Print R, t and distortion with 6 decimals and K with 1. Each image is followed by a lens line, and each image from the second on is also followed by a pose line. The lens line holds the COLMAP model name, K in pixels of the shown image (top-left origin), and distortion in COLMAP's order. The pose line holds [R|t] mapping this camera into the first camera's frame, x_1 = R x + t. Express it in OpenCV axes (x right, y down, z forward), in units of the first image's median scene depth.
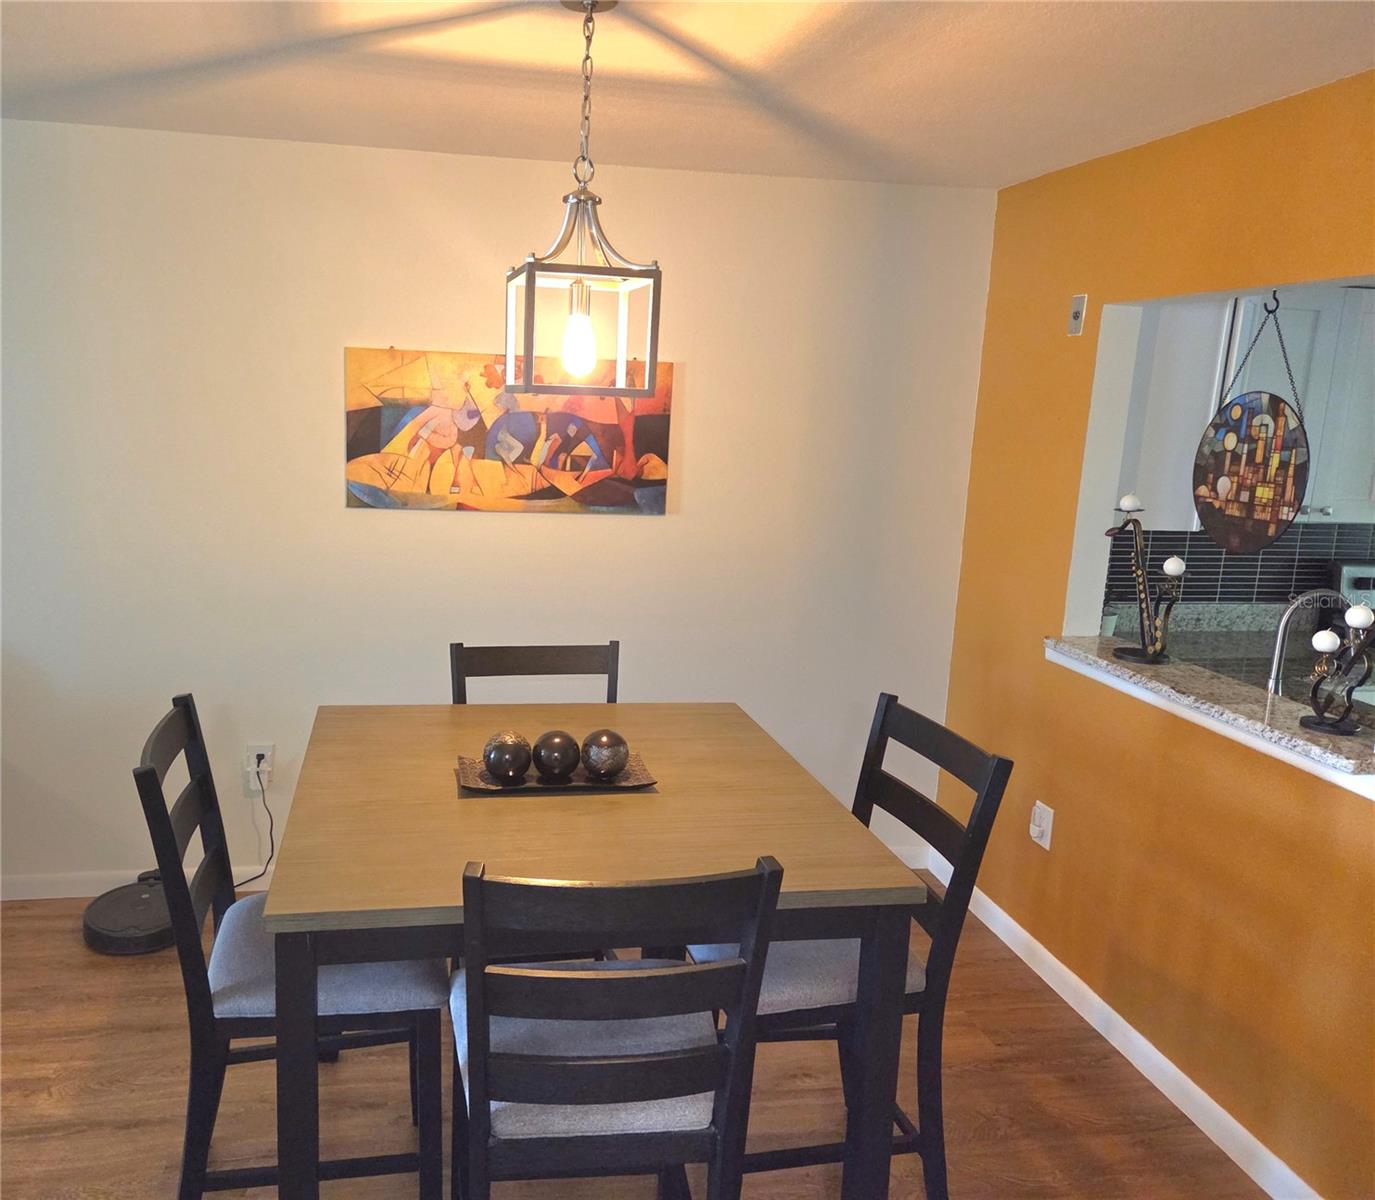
lens RADIAL K [[1046.9, 0, 687.5], [0, 1046.9, 600.0], [0, 0, 1]] dist [0.009049, -0.004453]
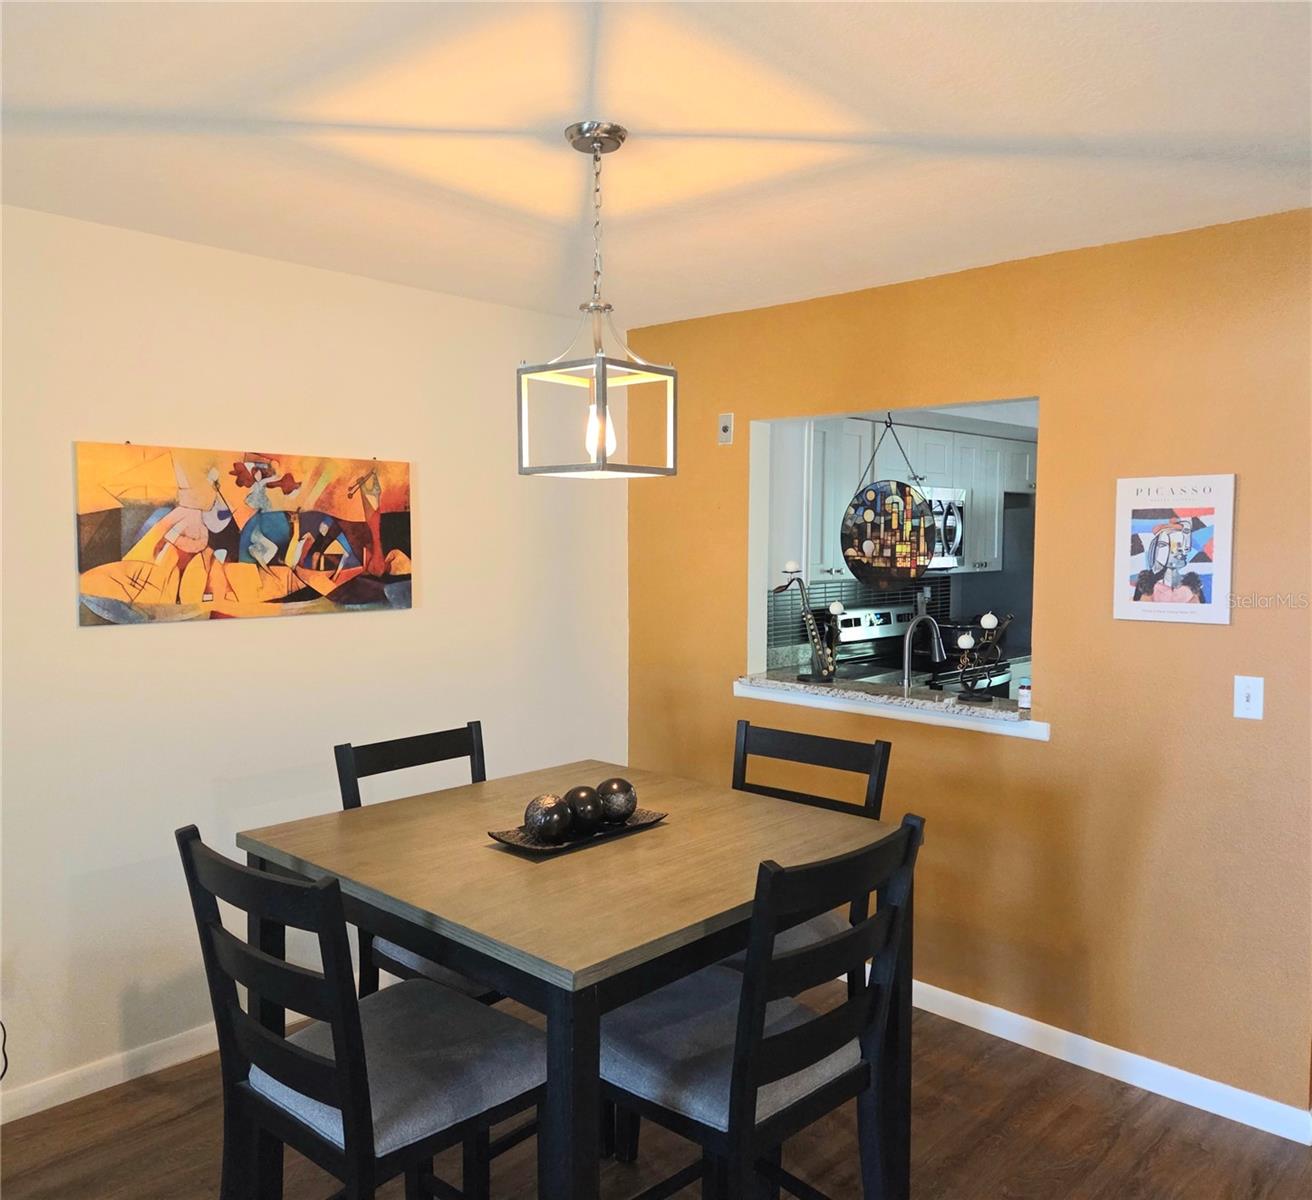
lens RADIAL K [[1044.2, 0, 656.0], [0, 1044.2, 600.0], [0, 0, 1]] dist [-0.000727, -0.001587]
pose [[0.790611, -0.072282, 0.608037, -0.473563], [0.141411, 0.987718, -0.066455, 0.012466], [-0.595766, 0.138524, 0.791122, 0.053571]]
